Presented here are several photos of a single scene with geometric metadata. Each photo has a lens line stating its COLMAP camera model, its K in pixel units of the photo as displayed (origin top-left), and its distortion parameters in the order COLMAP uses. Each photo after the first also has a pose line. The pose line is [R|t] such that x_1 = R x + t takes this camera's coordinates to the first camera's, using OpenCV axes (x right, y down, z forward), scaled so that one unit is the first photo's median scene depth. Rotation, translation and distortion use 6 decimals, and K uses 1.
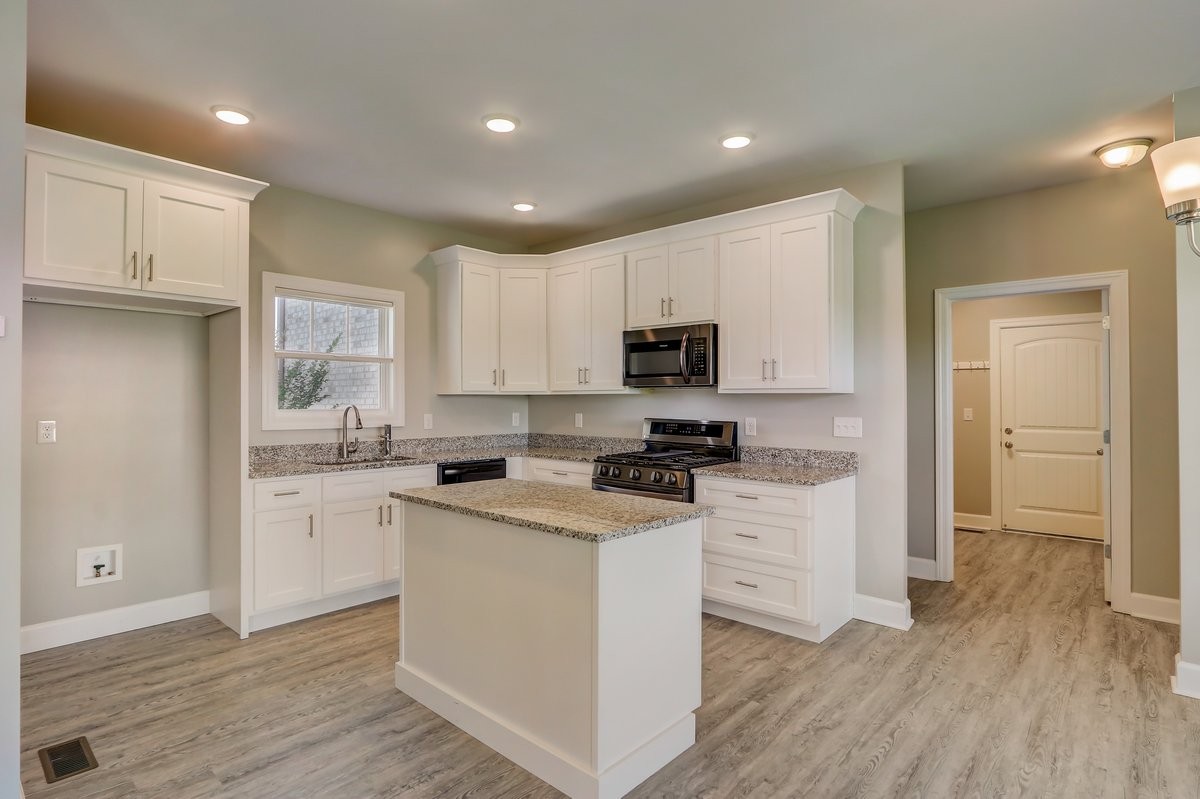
lens RADIAL K [[611.0, 0, 600.0], [0, 611.0, 399.5], [0, 0, 1]] dist [-0.000215, 0.000362]
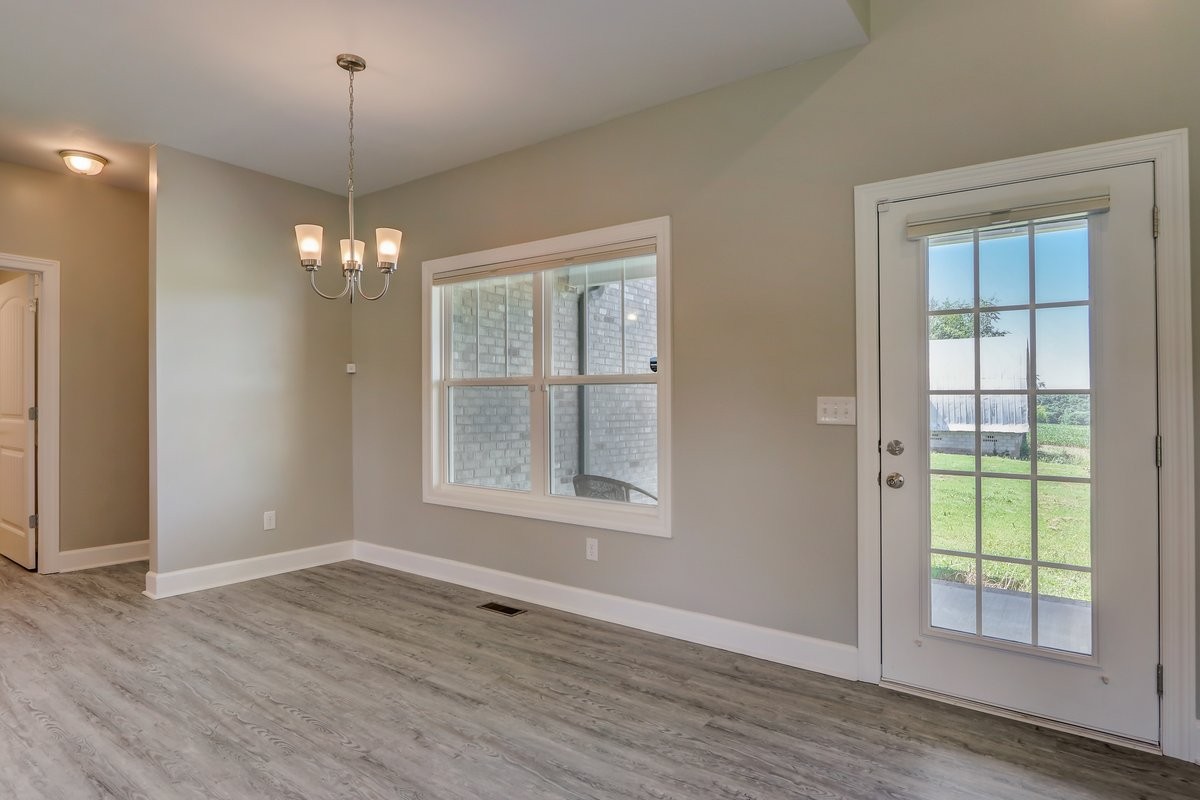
lens RADIAL K [[663.9, 0, 600.0], [0, 663.9, 407.5], [0, 0, 1]] dist [-0.016030, 0.000273]
pose [[-0.090759, -0.008191, 0.995839, -0.398691], [-0.012099, 0.999901, 0.007122, 0.030814], [-0.995799, -0.011402, -0.090849, 0.124267]]
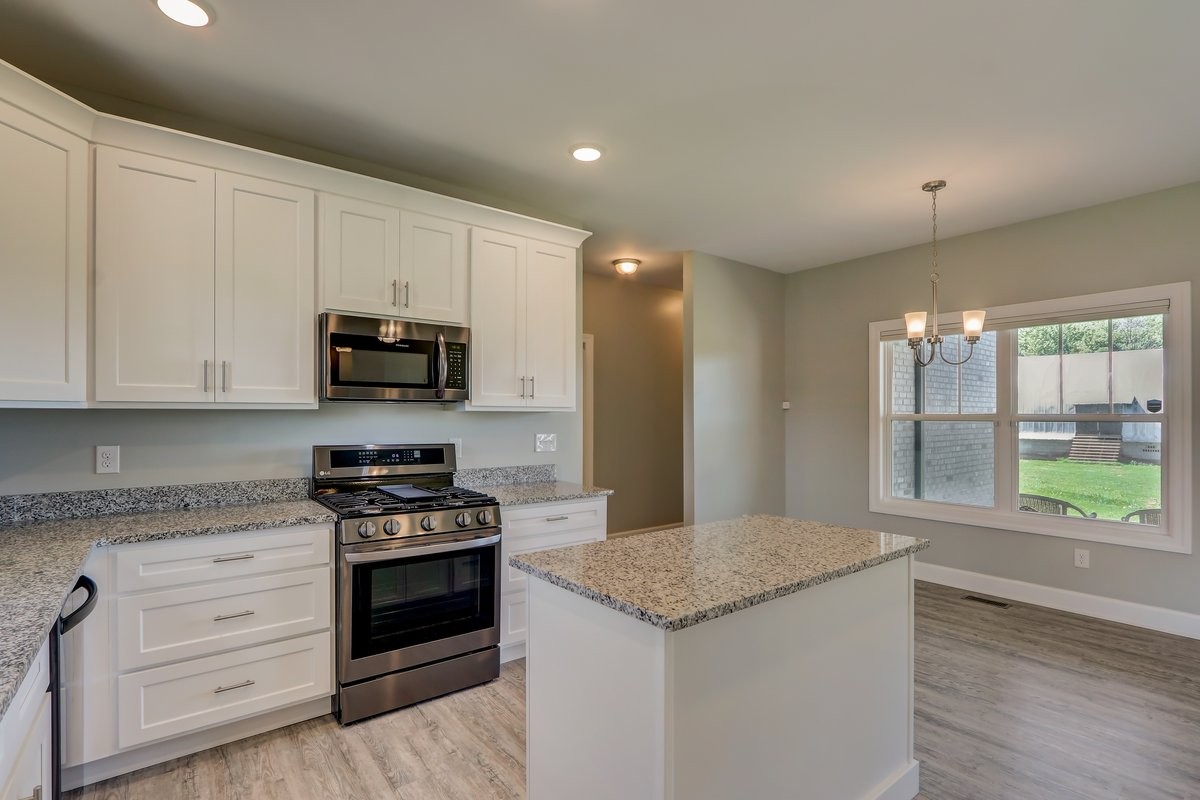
lens RADIAL K [[560.7, 0, 596.4], [0, 560.7, 421.5], [0, 0, 1]] dist [-0.011501, 0.000182]
pose [[0.188945, -0.012949, 0.981902, -0.551860], [-0.002927, 0.999901, 0.013750, -0.006776], [-0.981983, -0.005472, 0.188889, 0.685200]]
